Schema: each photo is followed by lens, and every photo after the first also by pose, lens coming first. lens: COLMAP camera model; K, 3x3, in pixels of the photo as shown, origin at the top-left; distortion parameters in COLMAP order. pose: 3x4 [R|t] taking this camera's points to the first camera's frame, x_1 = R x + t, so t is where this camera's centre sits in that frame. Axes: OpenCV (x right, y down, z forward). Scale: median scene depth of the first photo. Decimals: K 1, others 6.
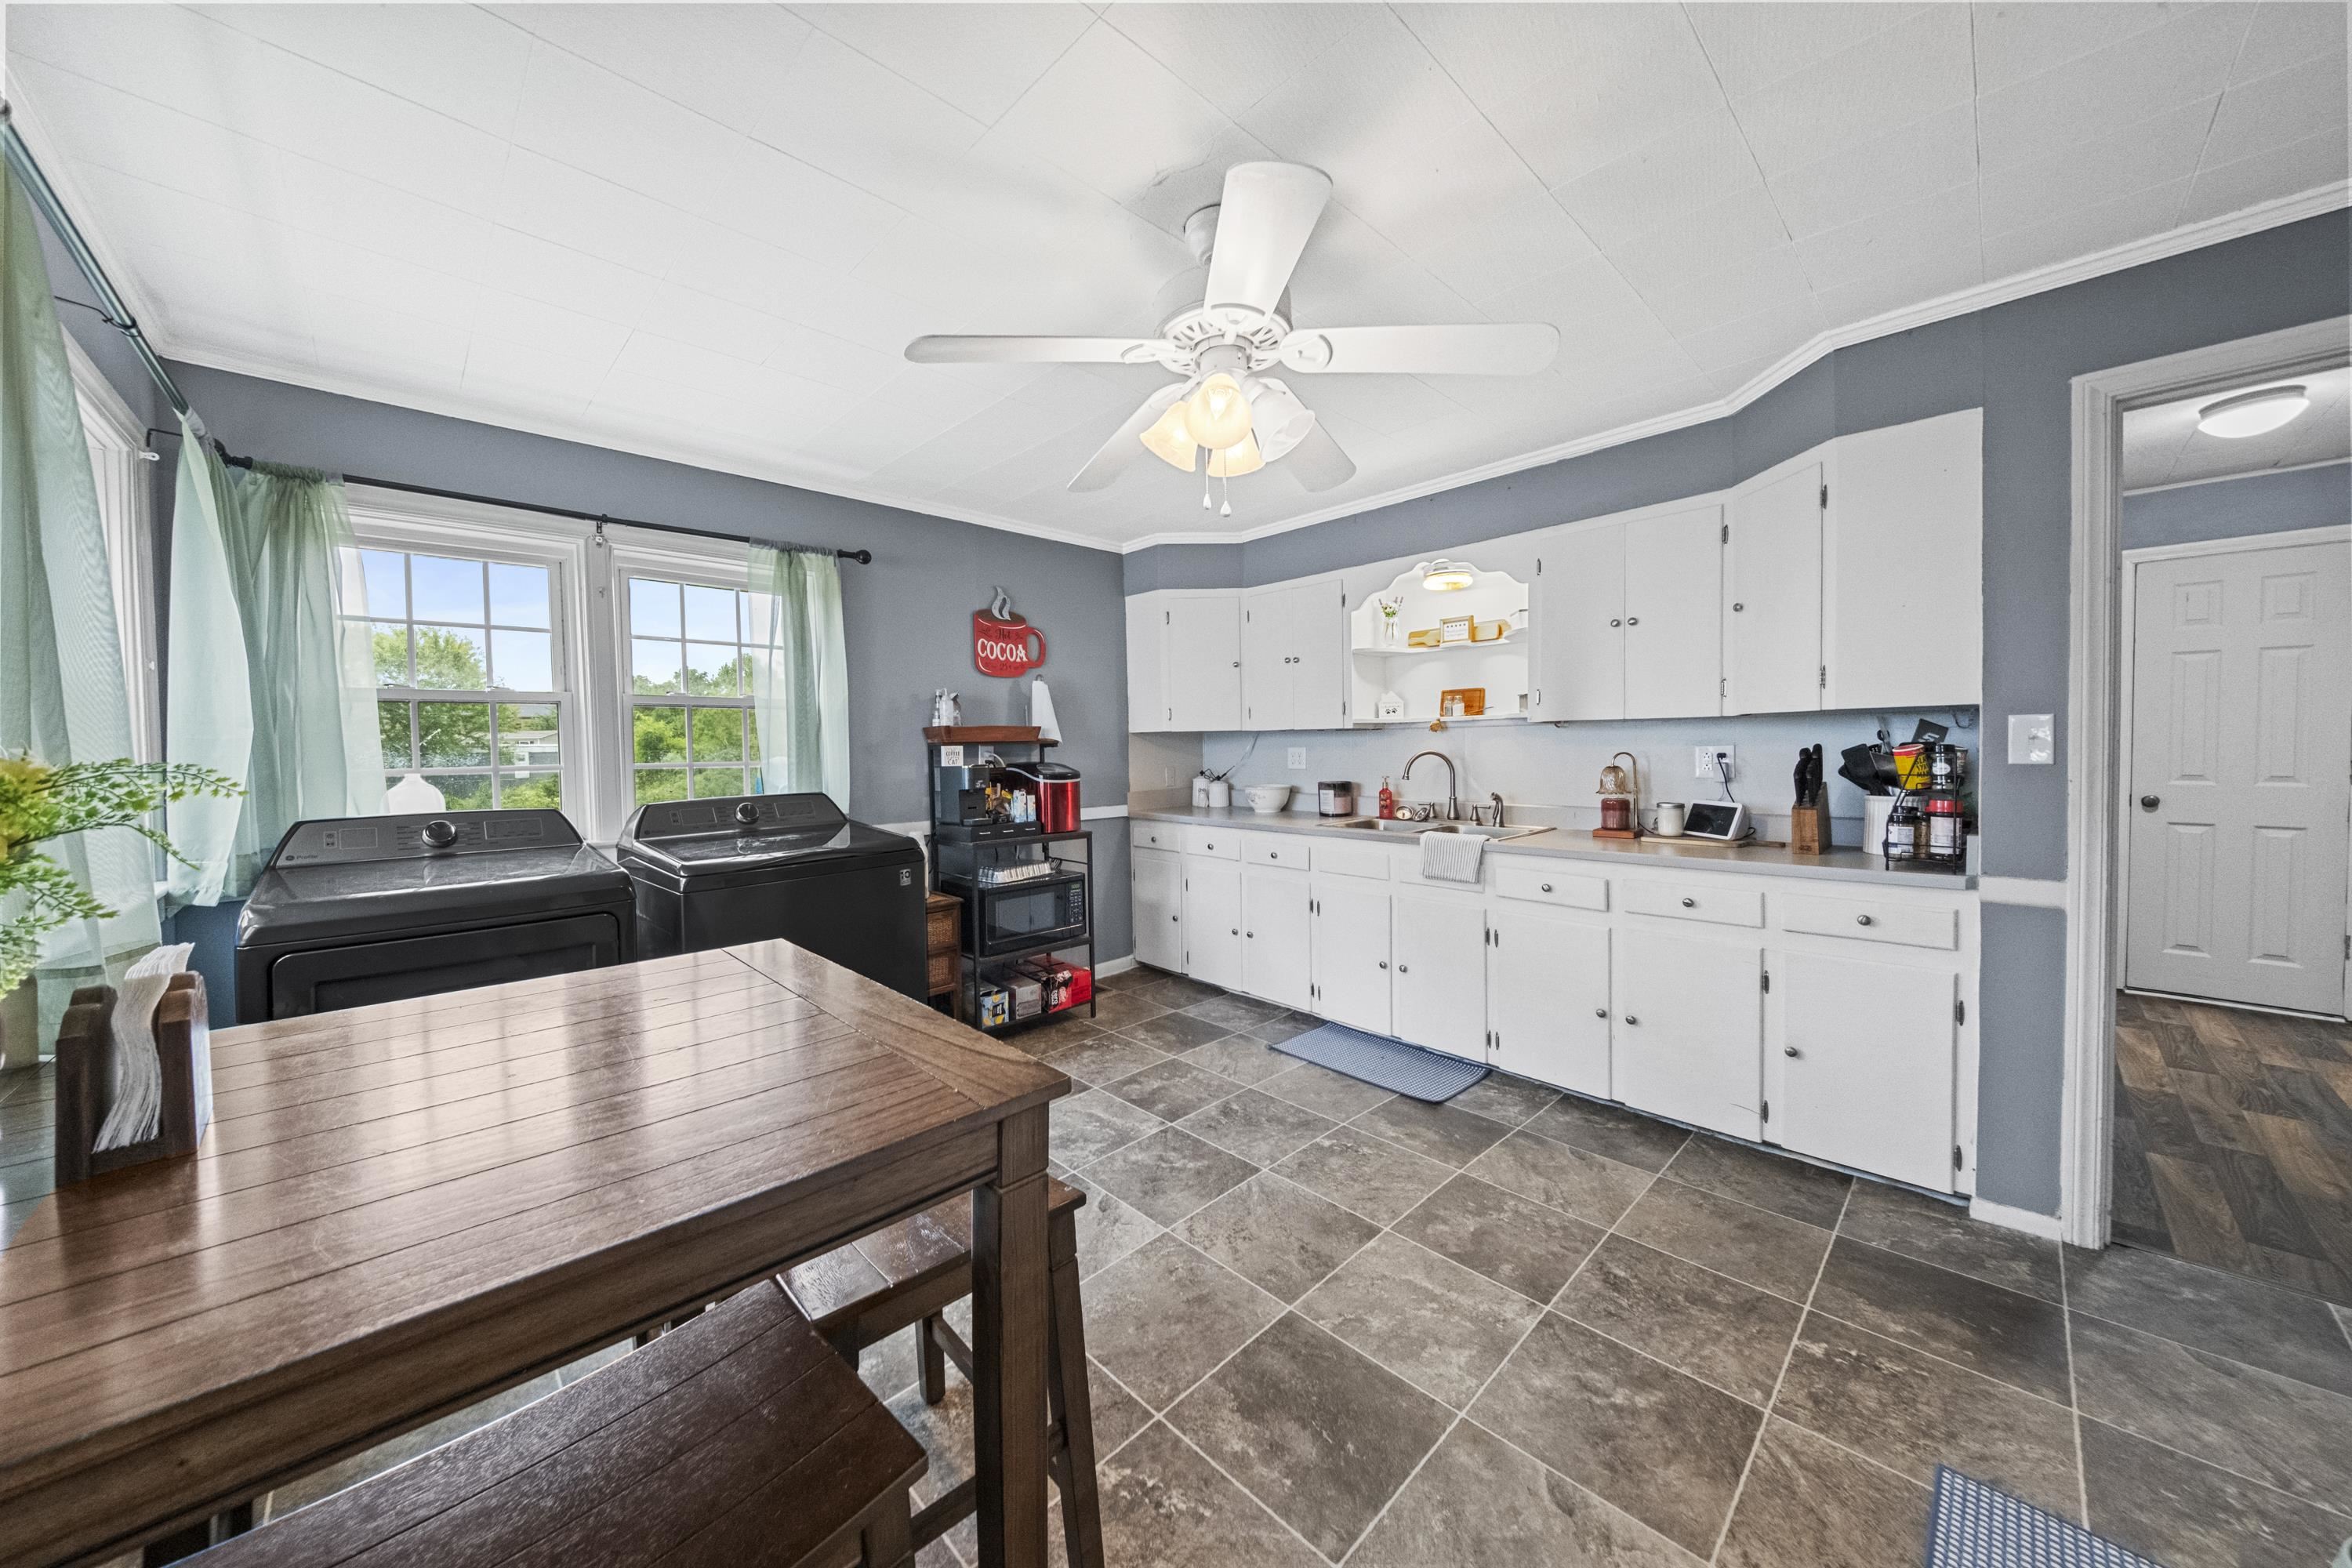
lens RADIAL K [[790.7, 0, 1174.5], [0, 790.7, 778.1], [0, 0, 1]] dist [0.001457, -0.003549]
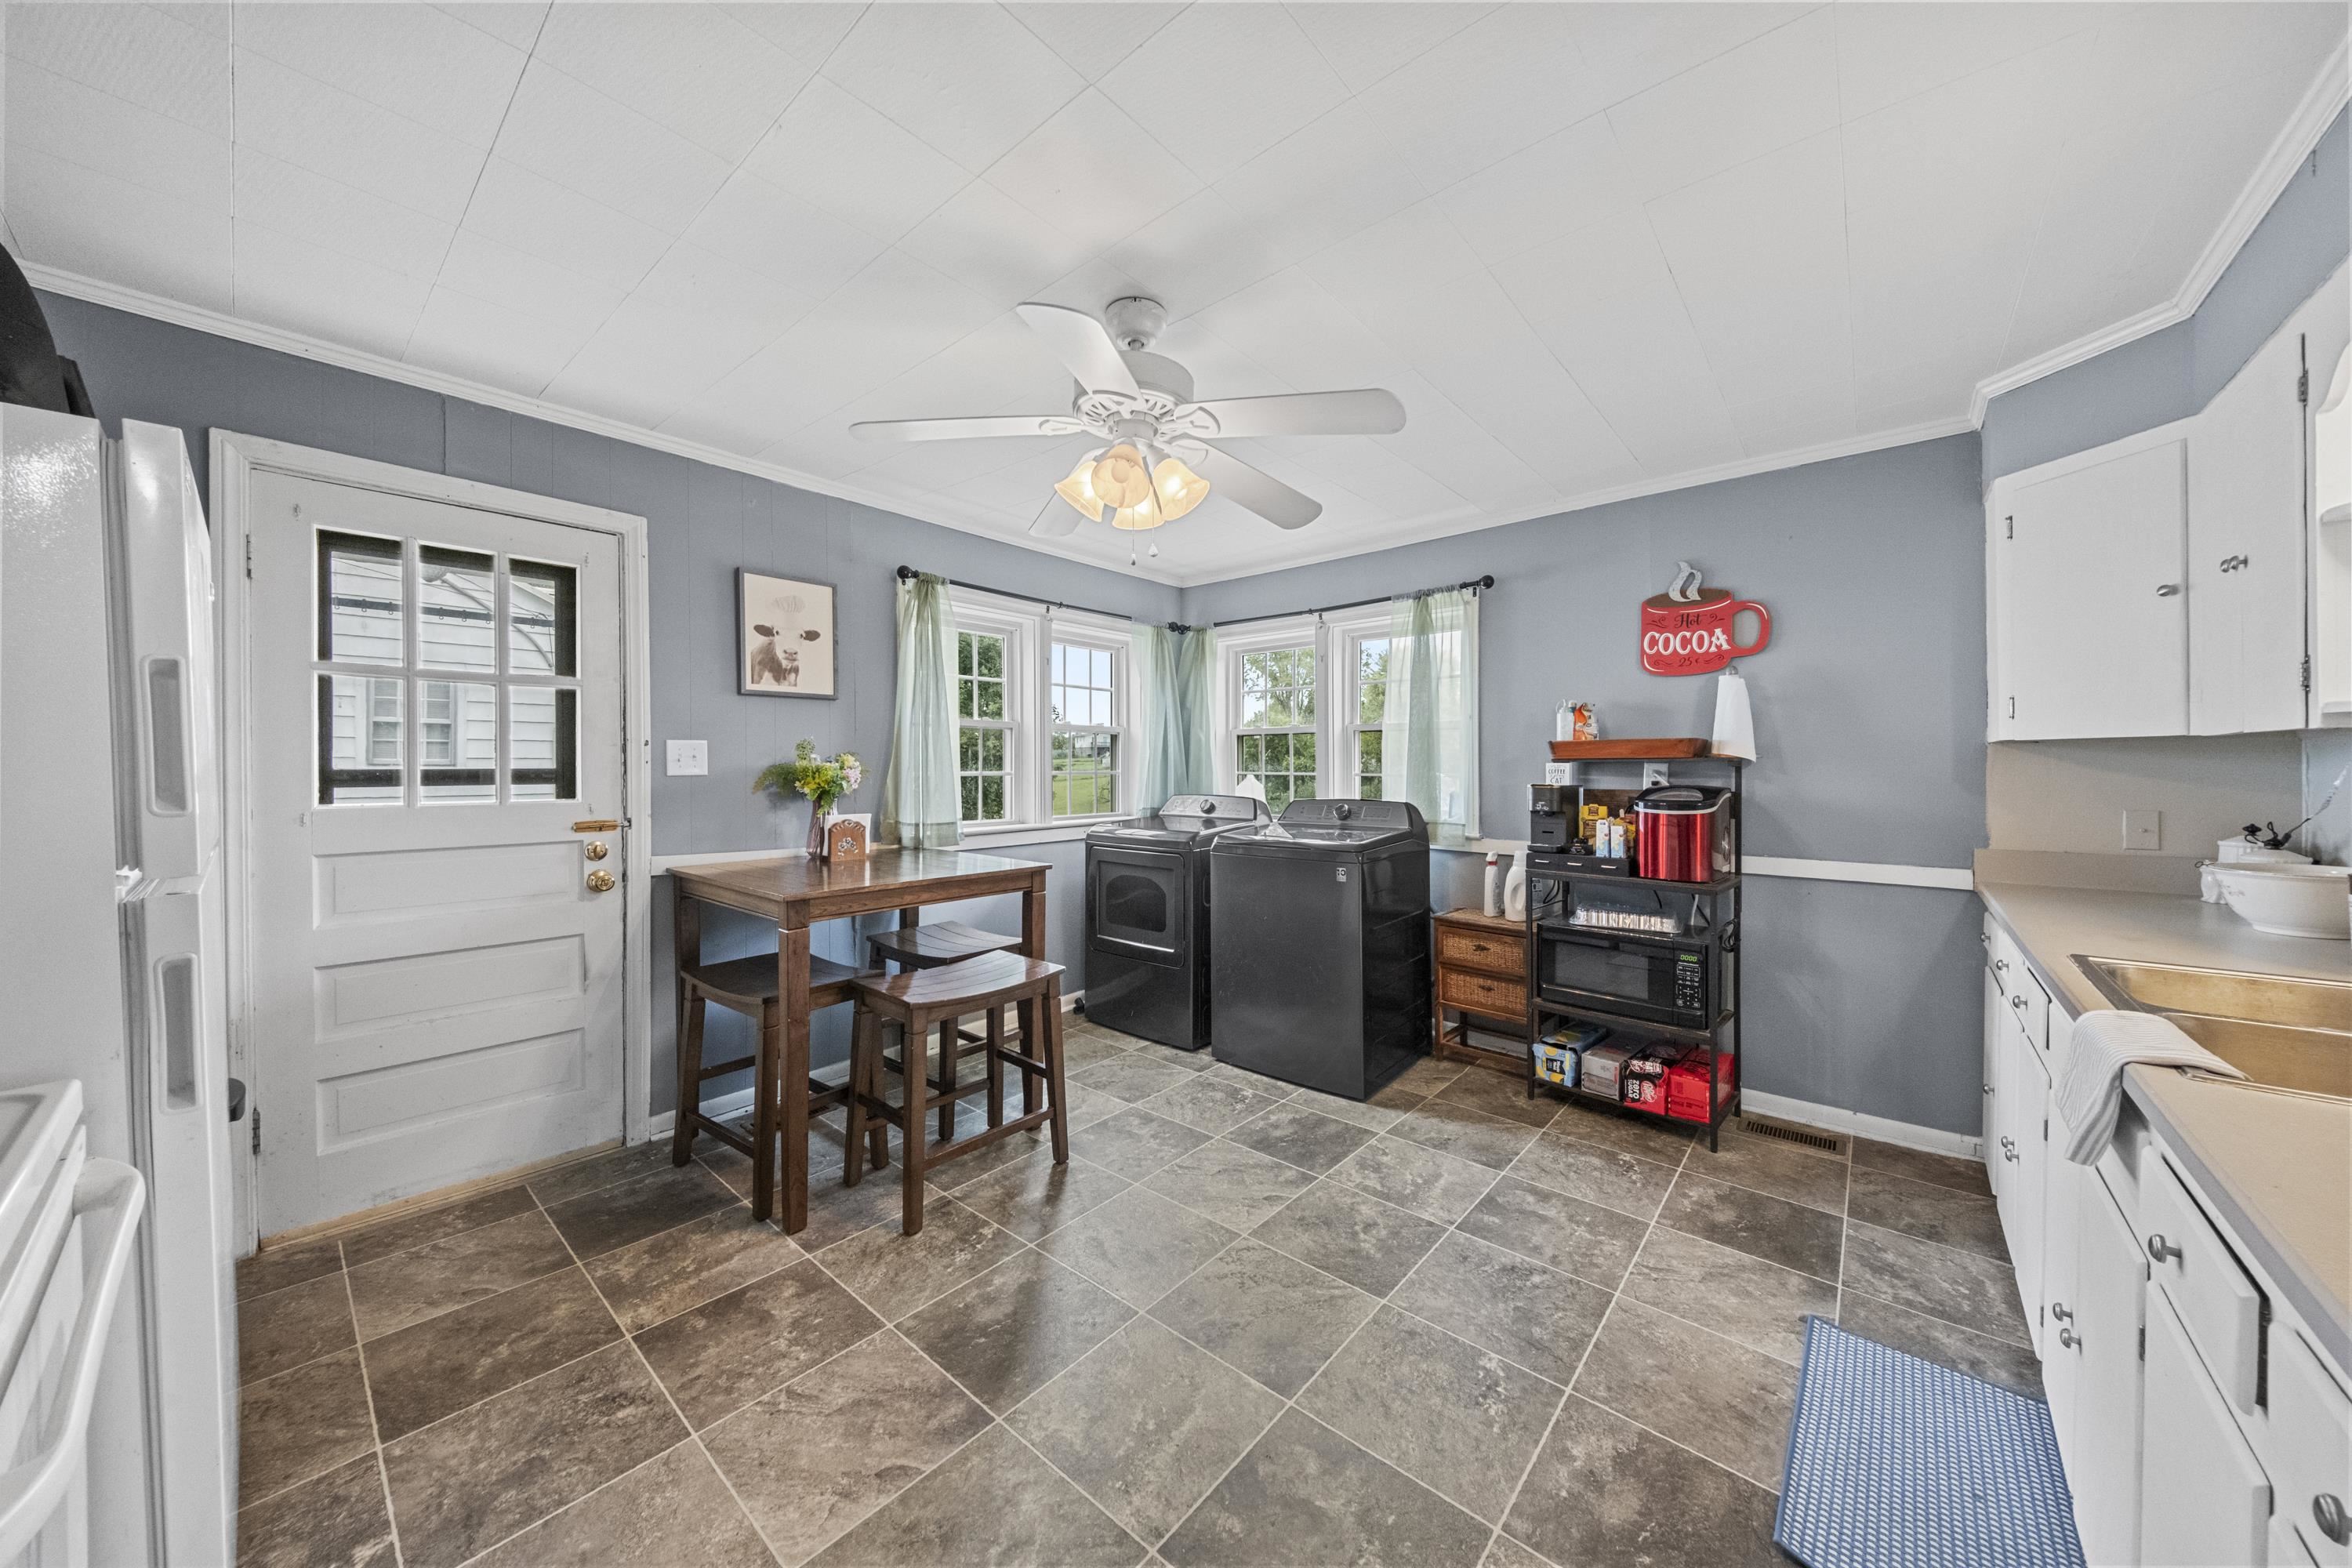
lens RADIAL K [[790.7, 0, 1150.7], [0, 790.7, 783.5], [0, 0, 1]] dist [0.001457, -0.003549]
pose [[0.065782, 0.032798, -0.997295, 0.658114], [-0.038226, 0.998809, 0.030326, -0.030603], [0.997102, 0.036128, 0.066958, 0.525779]]
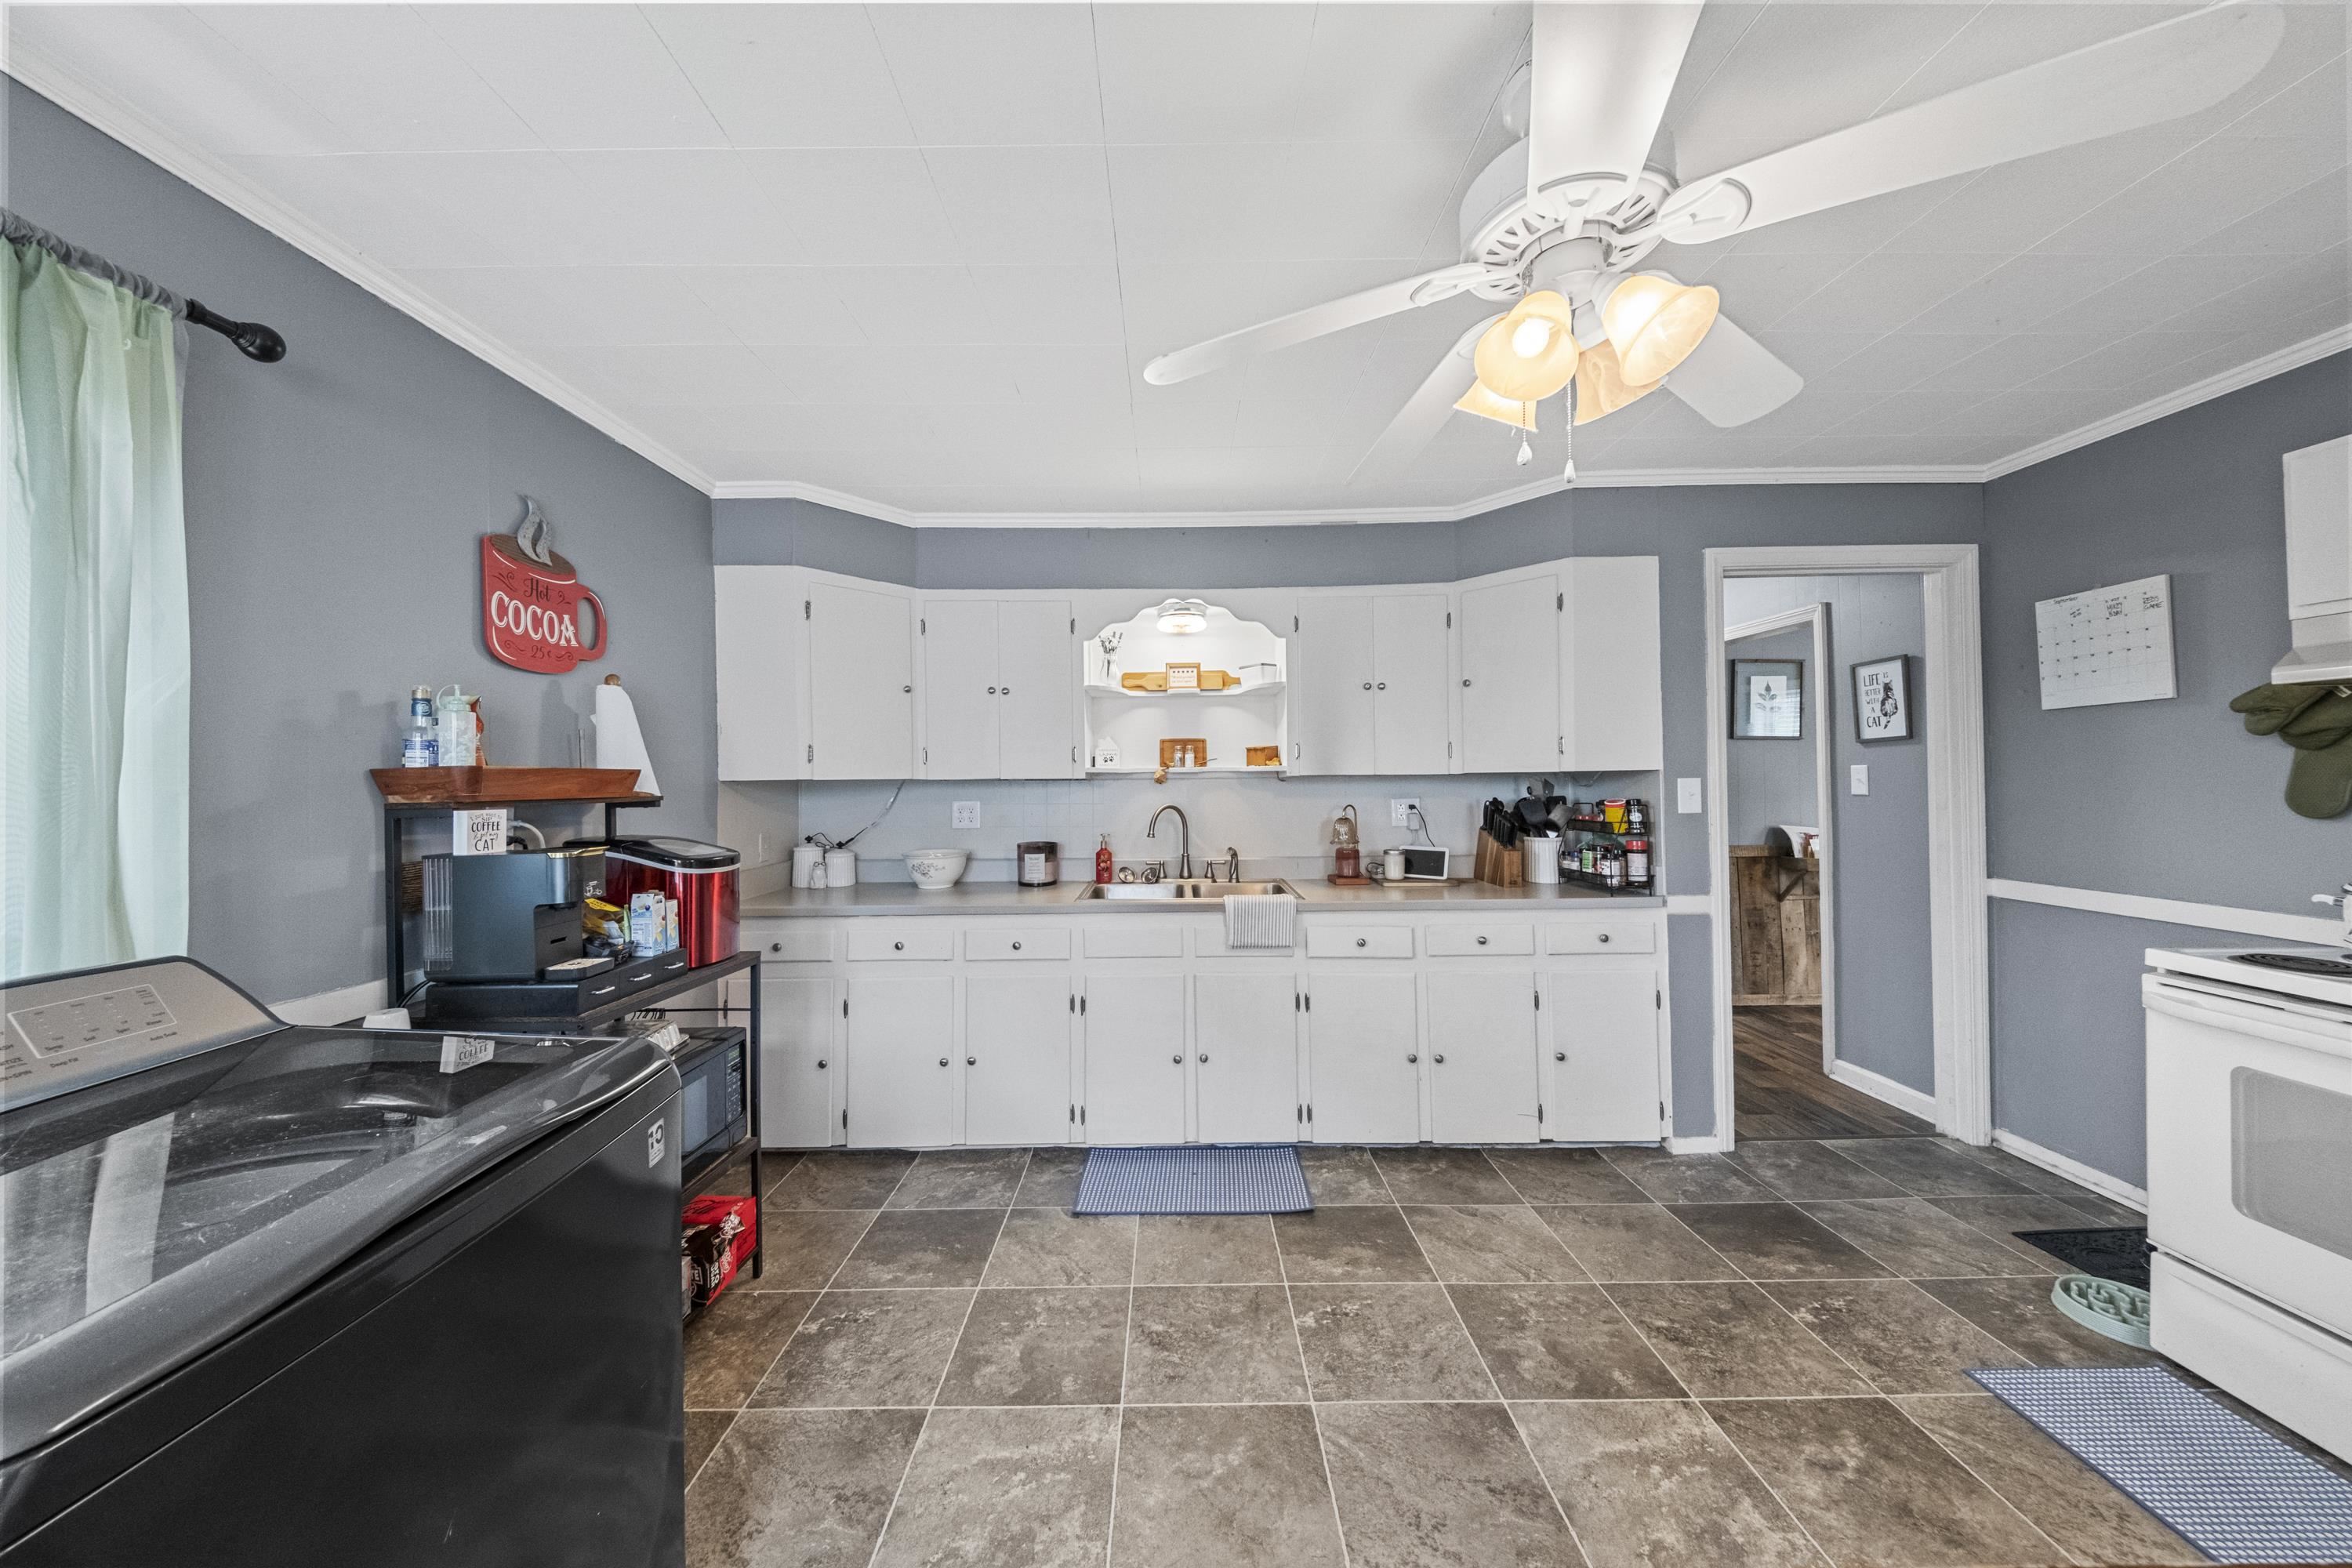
lens RADIAL K [[790.7, 0, 1165.8], [0, 790.7, 778.7], [0, 0, 1]] dist [0.001457, -0.003549]
pose [[0.694609, 0.009426, 0.719326, -0.372950], [0.030614, 0.998621, -0.042647, -0.030118], [-0.718736, 0.051645, 0.693363, 0.435947]]
